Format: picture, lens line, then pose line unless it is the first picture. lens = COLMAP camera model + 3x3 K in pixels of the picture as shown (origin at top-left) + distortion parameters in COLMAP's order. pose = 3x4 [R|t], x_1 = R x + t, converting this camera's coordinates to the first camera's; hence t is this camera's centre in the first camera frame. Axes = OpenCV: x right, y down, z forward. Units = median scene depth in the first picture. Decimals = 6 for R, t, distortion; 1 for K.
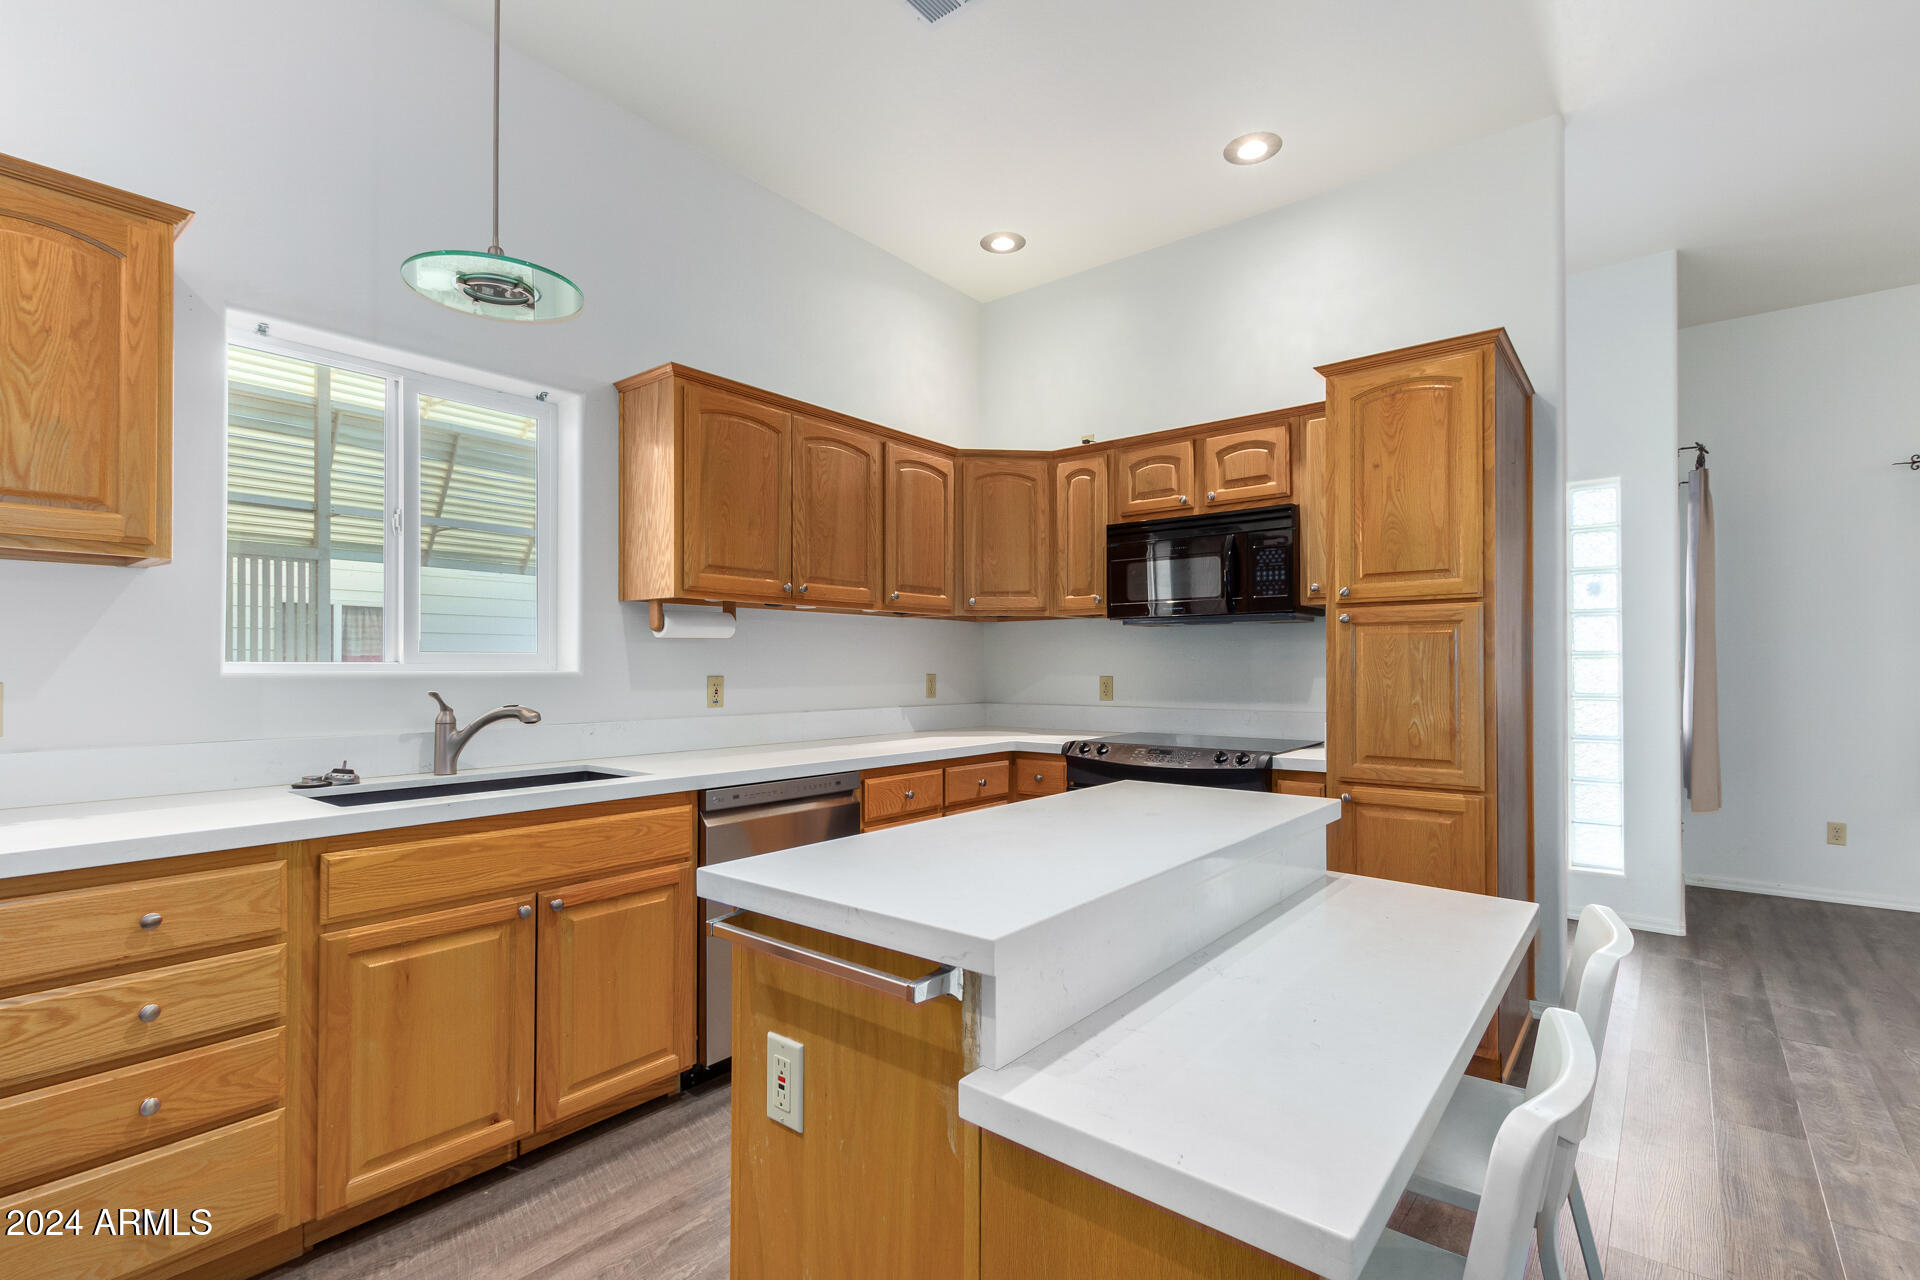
lens RADIAL K [[883.2, 0, 948.2], [0, 883.2, 649.8], [0, 0, 1]] dist [0.003343, -0.000753]
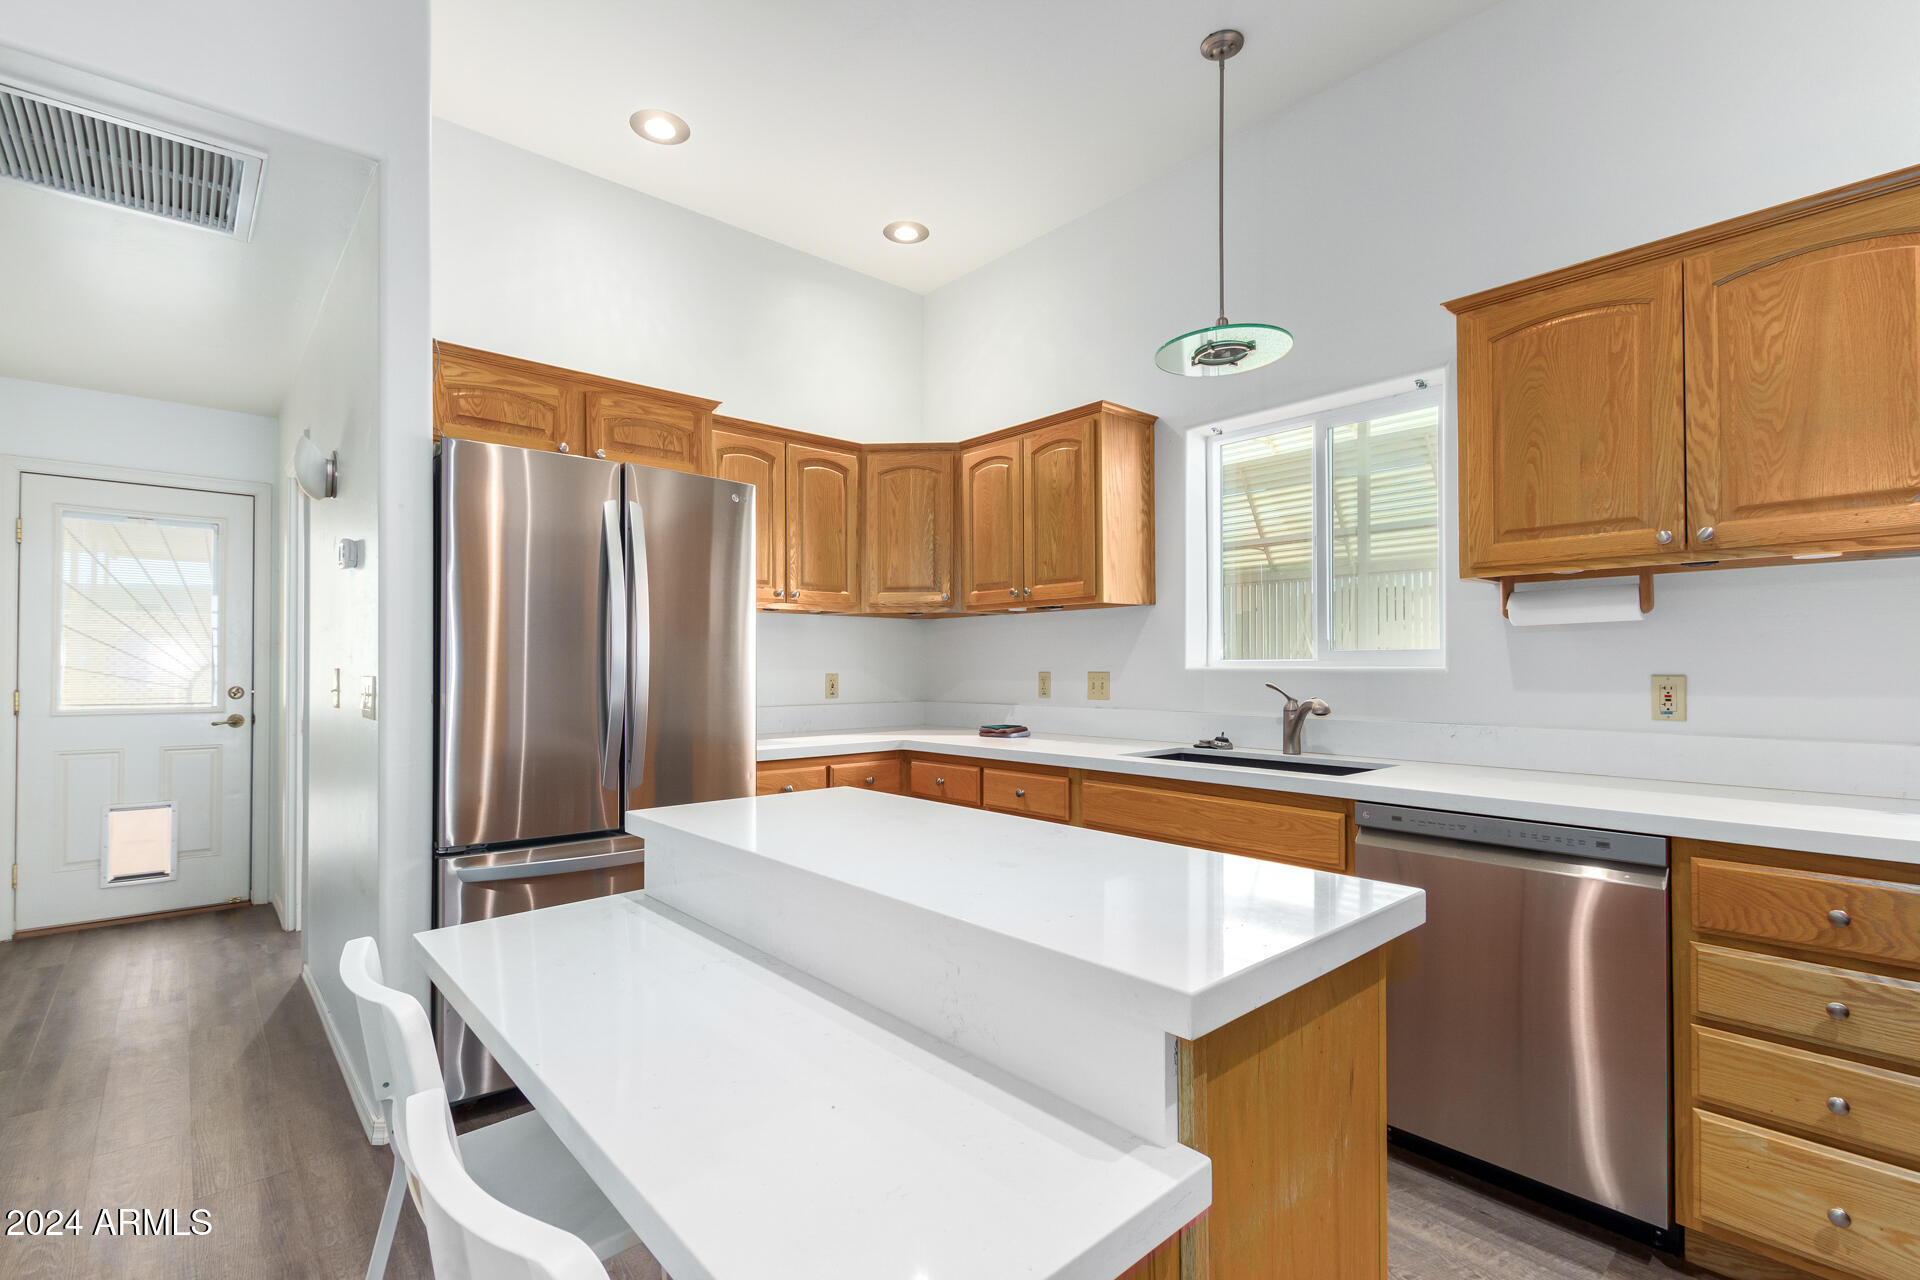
lens RADIAL K [[883.2, 0, 948.2], [0, 883.2, 649.8], [0, 0, 1]] dist [0.003343, -0.000753]
pose [[-0.168088, -0.010432, -0.985717, 0.696758], [0.027777, 0.999497, -0.015314, 0.007489], [0.985381, -0.029955, -0.167713, 0.770812]]
